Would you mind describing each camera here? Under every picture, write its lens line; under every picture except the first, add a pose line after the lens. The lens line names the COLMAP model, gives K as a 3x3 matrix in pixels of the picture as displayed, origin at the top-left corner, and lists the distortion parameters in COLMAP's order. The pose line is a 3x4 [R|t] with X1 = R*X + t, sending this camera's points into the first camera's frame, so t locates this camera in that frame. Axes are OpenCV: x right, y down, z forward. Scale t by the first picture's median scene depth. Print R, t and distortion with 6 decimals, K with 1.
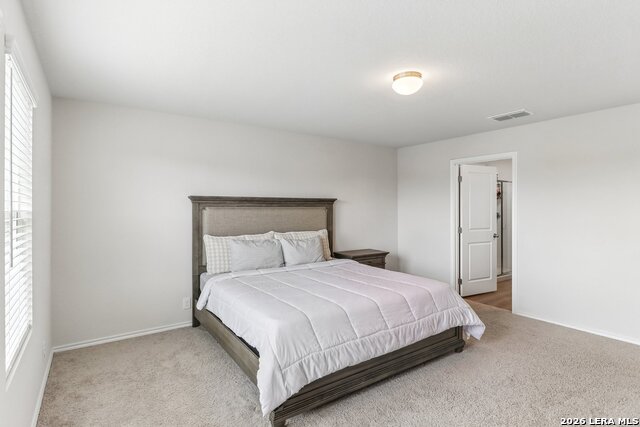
lens RADIAL K [[328.0, 0, 316.6], [0, 328.0, 209.6], [0, 0, 1]] dist [-0.006164, -0.001789]
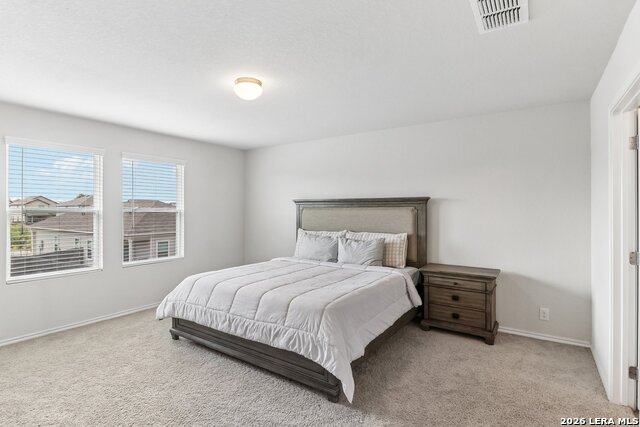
lens RADIAL K [[328.0, 0, 315.1], [0, 328.0, 212.3], [0, 0, 1]] dist [-0.006164, -0.001789]
pose [[0.354496, 0.012453, -0.934974, 0.885339], [-0.008128, 0.999915, 0.010236, -0.002172], [0.935022, 0.003971, 0.354567, 0.553709]]
